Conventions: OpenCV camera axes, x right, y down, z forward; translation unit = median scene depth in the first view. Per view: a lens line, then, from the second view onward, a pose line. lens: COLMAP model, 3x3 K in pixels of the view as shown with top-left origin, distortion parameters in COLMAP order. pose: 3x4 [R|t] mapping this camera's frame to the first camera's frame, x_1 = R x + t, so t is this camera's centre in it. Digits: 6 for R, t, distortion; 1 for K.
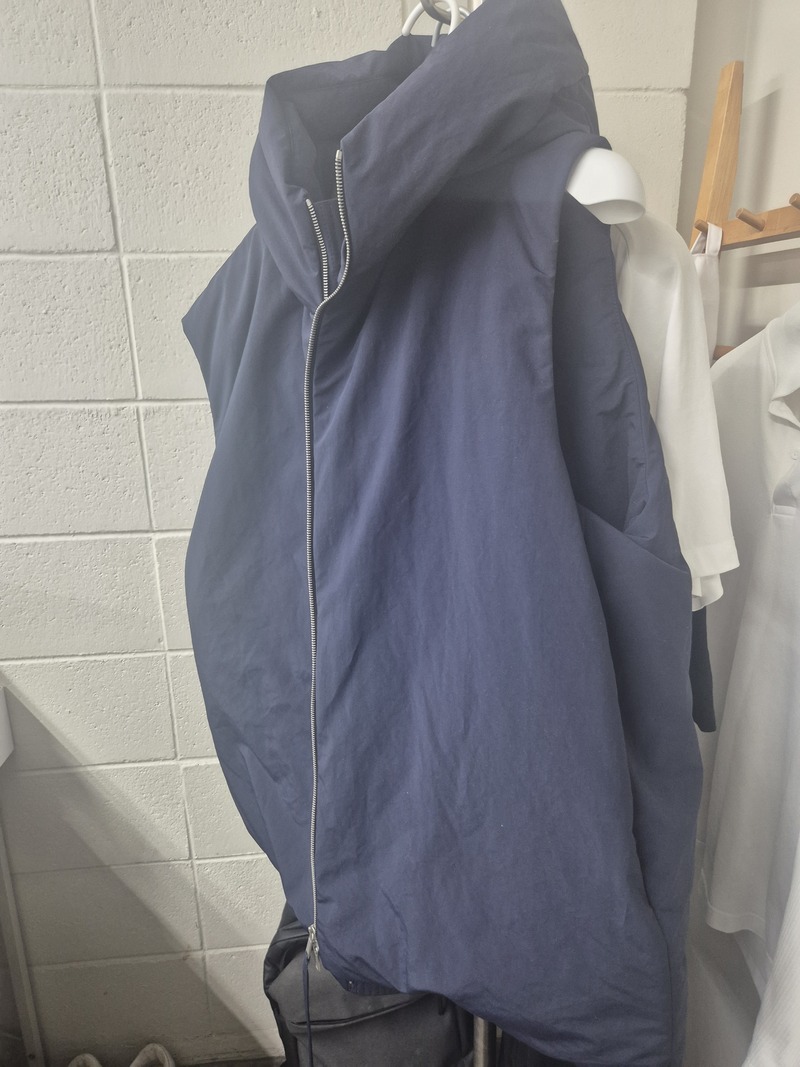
lens RADIAL K [[748.2, 0, 400.0], [0, 748.2, 533.5], [0, 0, 1]] dist [0.069689, -0.080735]
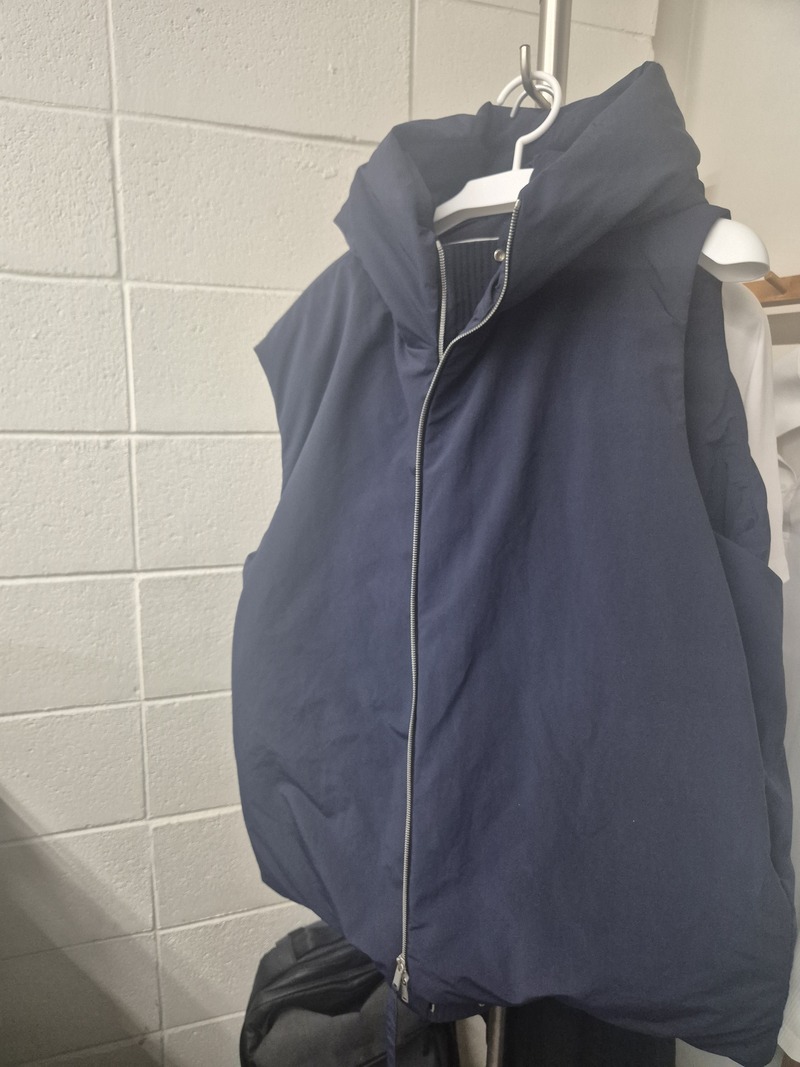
lens RADIAL K [[757.2, 0, 400.7], [0, 757.2, 539.8], [0, 0, 1]] dist [0.056359, -0.076632]
pose [[0.971263, -0.008731, 0.237849, -0.258168], [0.023583, 0.997939, -0.059671, 0.024861], [-0.236838, 0.063566, 0.969467, -0.002909]]
